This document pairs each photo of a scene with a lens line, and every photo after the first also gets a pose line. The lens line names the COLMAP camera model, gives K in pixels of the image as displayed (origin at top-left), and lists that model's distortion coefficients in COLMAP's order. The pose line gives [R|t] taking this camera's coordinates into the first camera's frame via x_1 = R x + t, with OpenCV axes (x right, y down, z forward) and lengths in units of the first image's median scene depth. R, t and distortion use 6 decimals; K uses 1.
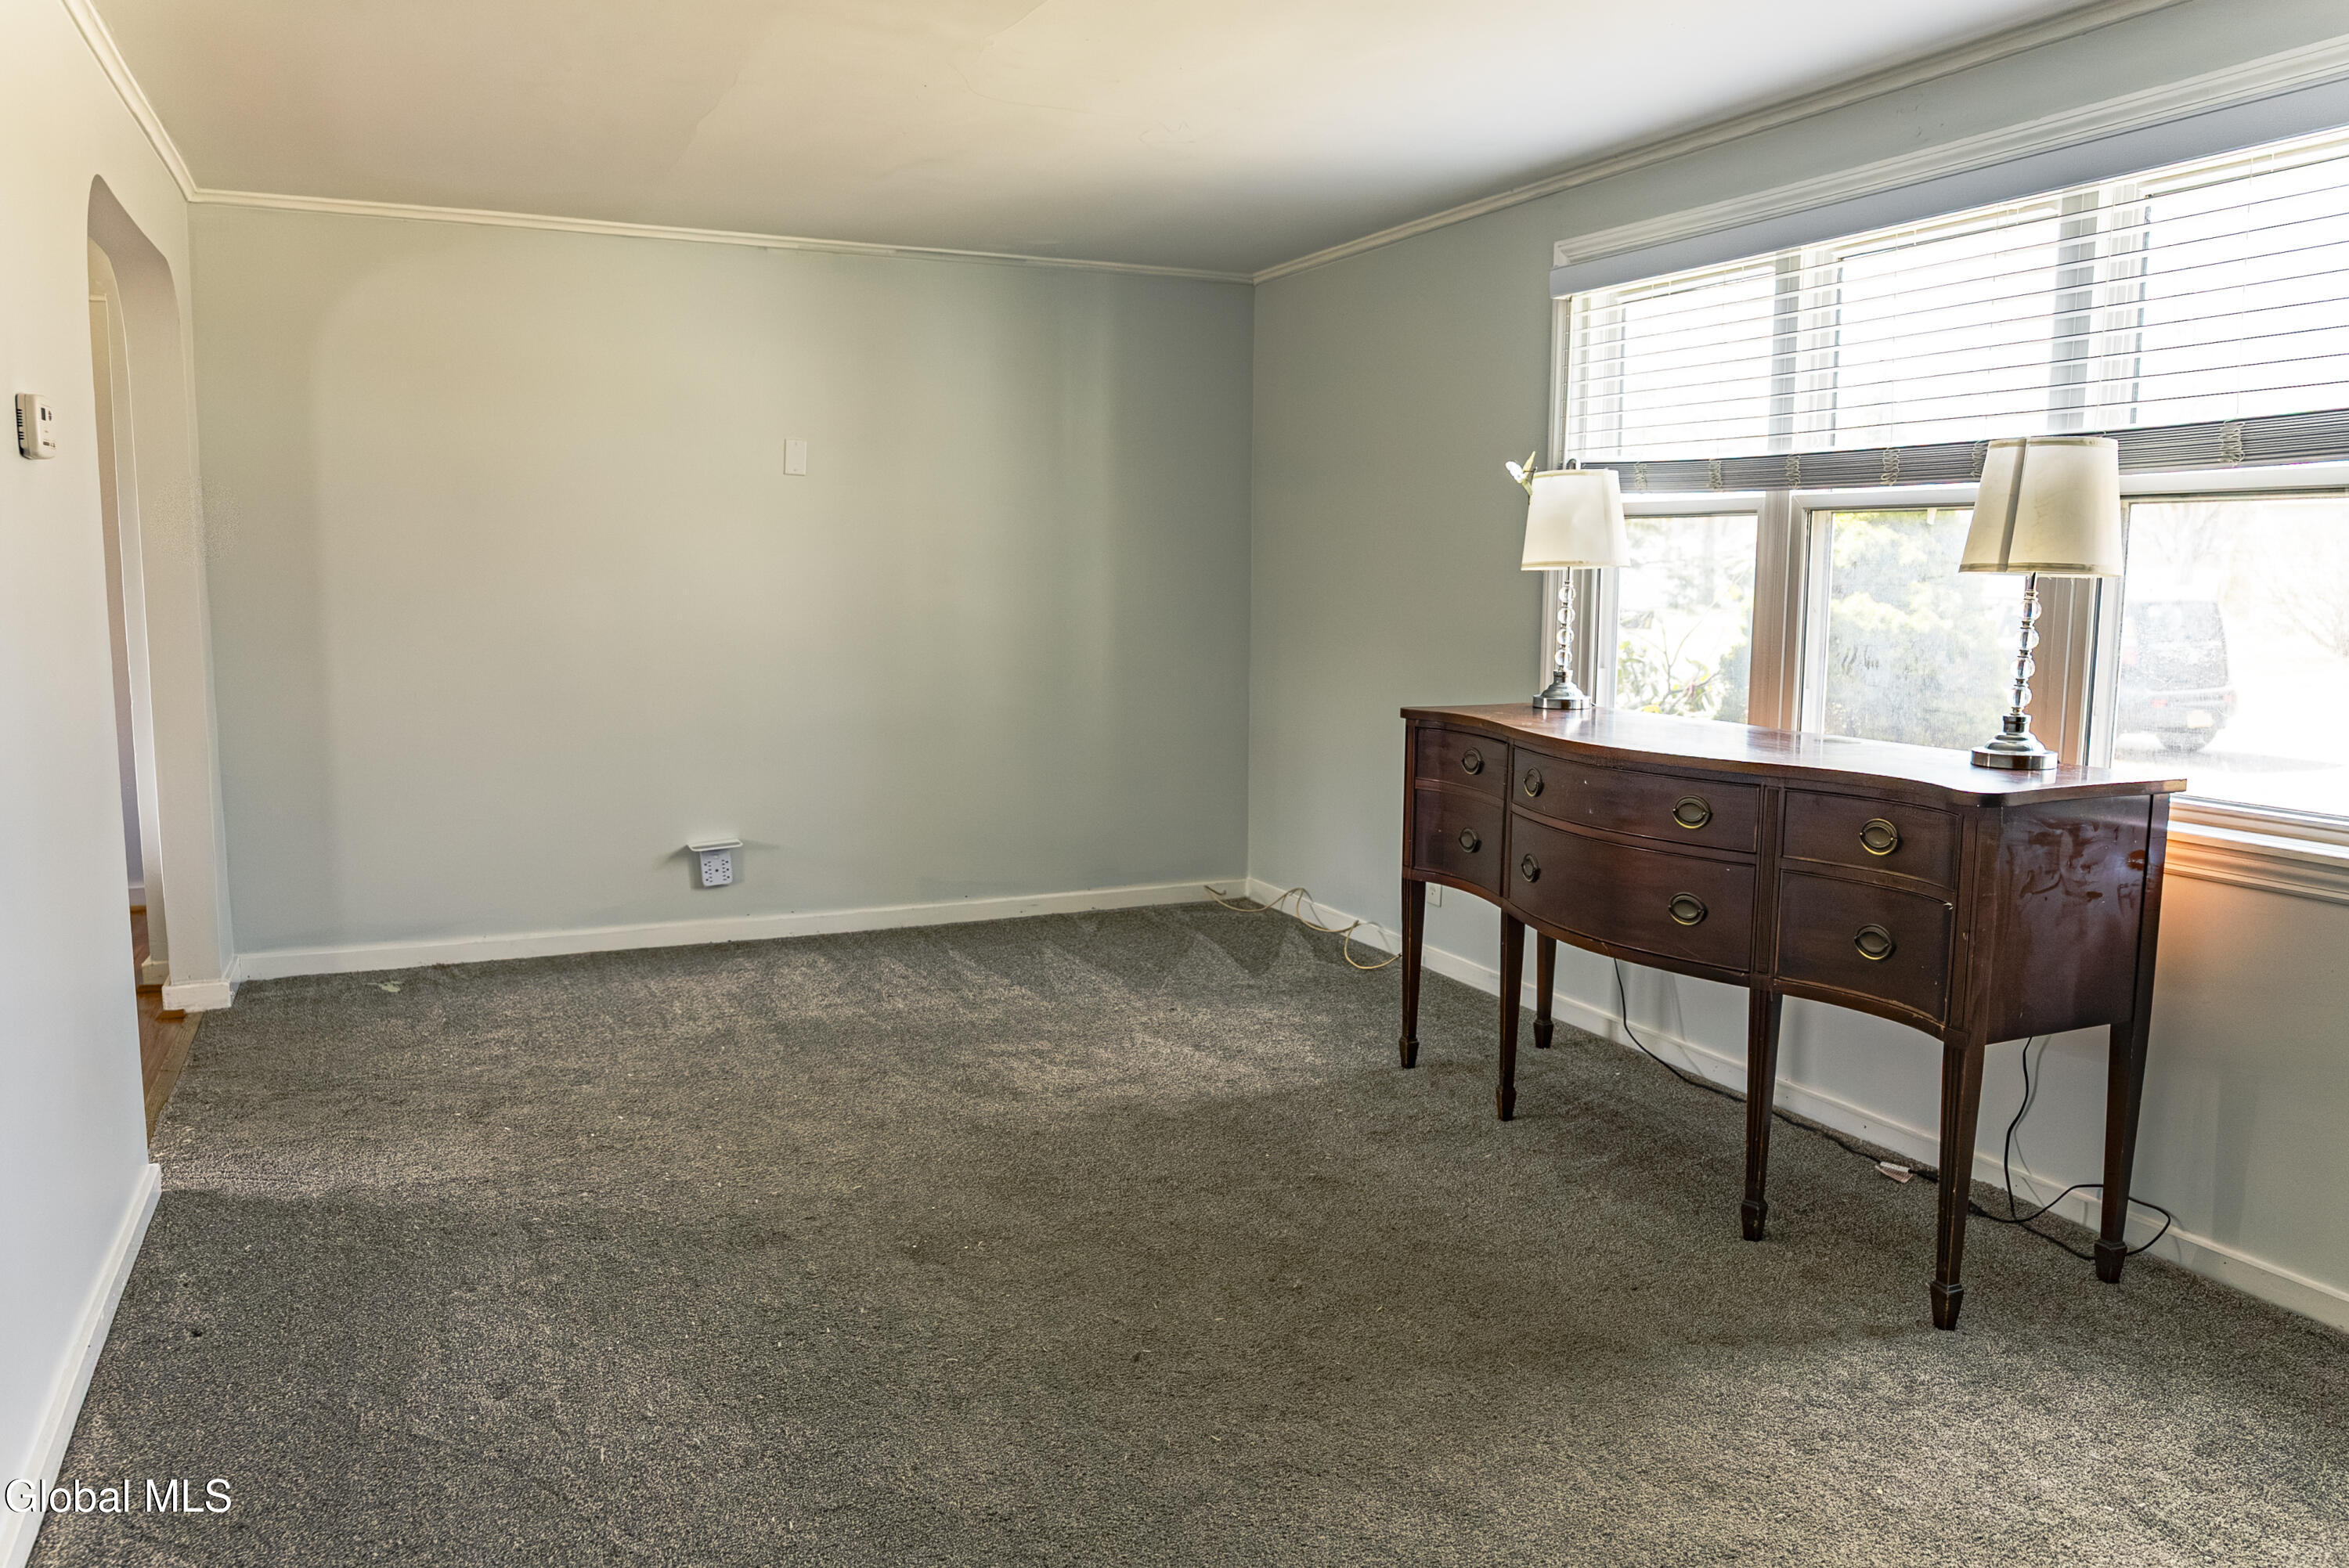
lens RADIAL K [[1686.2, 0, 1174.5], [0, 1686.2, 784.0], [0, 0, 1]] dist [-0.021546, -0.002603]
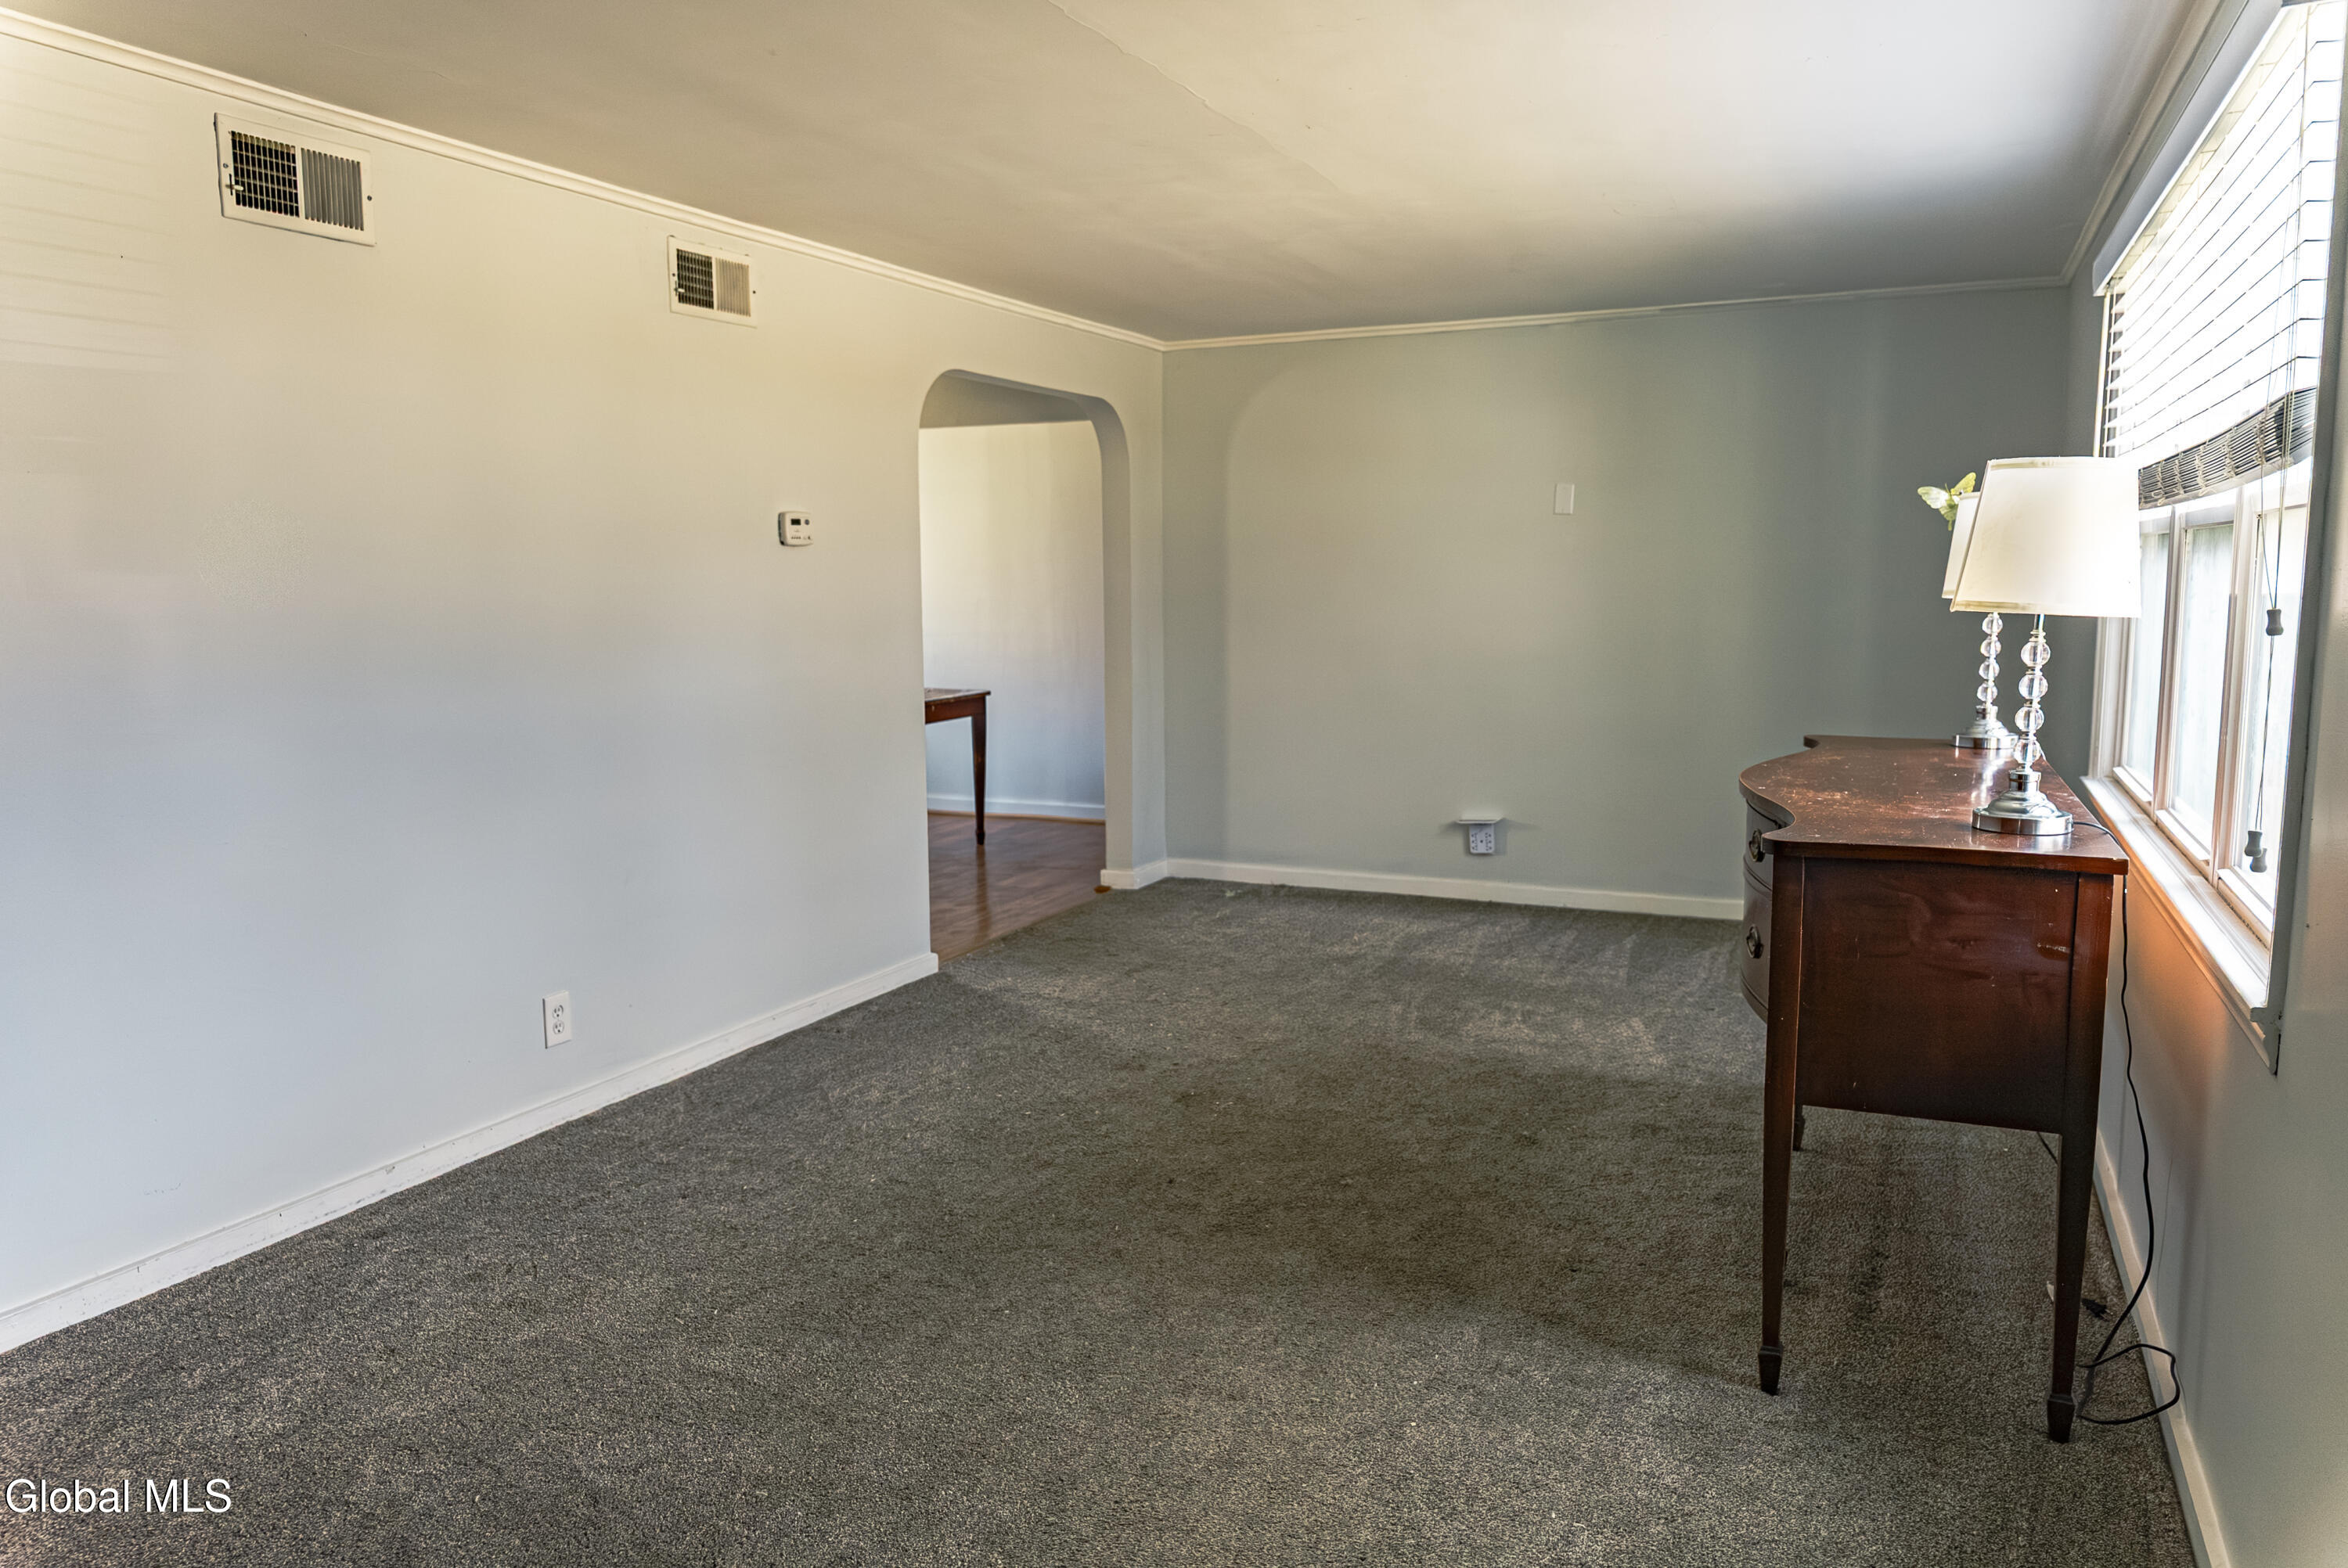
lens RADIAL K [[1617.7, 0, 1167.6], [0, 1617.7, 777.9], [0, 0, 1]] dist [-0.011228, -0.009143]
pose [[0.651500, 0.080338, -0.754383, 0.713276], [-0.082436, 0.995986, 0.034875, -0.025603], [0.754157, 0.039467, 0.655508, 0.087111]]
